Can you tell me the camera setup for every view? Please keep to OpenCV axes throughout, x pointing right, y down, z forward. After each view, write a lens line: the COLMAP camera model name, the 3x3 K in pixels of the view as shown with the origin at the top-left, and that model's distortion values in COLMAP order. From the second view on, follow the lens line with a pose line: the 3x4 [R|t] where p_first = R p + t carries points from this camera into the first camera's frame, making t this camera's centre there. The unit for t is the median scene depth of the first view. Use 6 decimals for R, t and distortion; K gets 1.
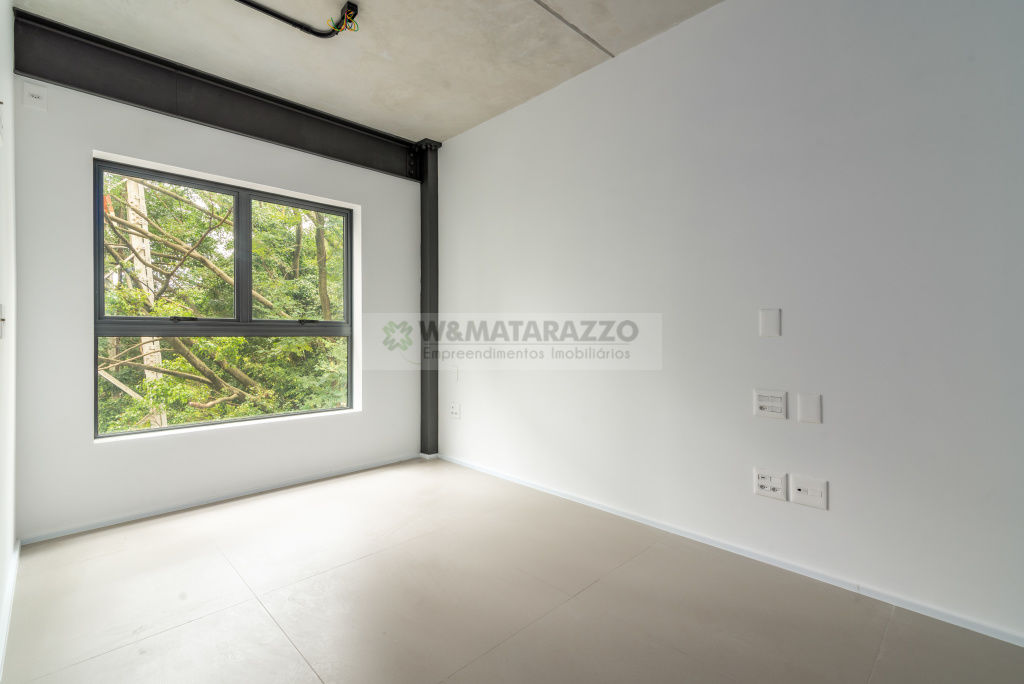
lens RADIAL K [[465.7, 0, 512.1], [0, 465.7, 337.4], [0, 0, 1]] dist [0.024885, -0.006405]
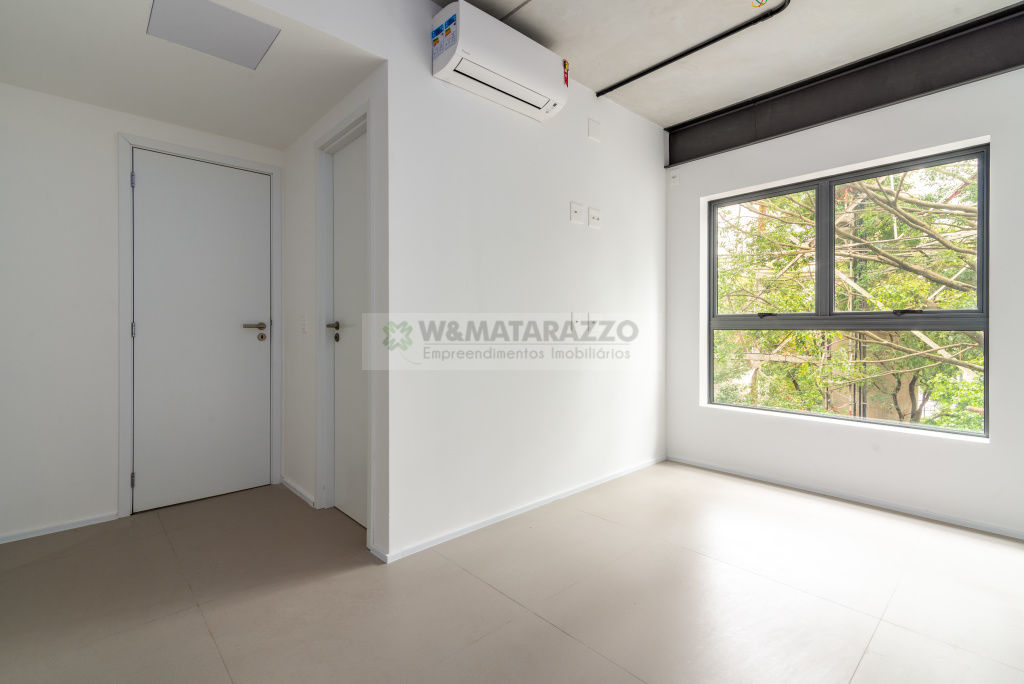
lens RADIAL K [[465.7, 0, 512.1], [0, 465.7, 337.4], [0, 0, 1]] dist [0.024885, -0.006405]
pose [[-0.041596, 0.018857, -0.998957, 0.448207], [-0.007649, 0.999787, 0.019191, -0.001046], [0.999105, 0.008440, -0.041443, 0.410695]]
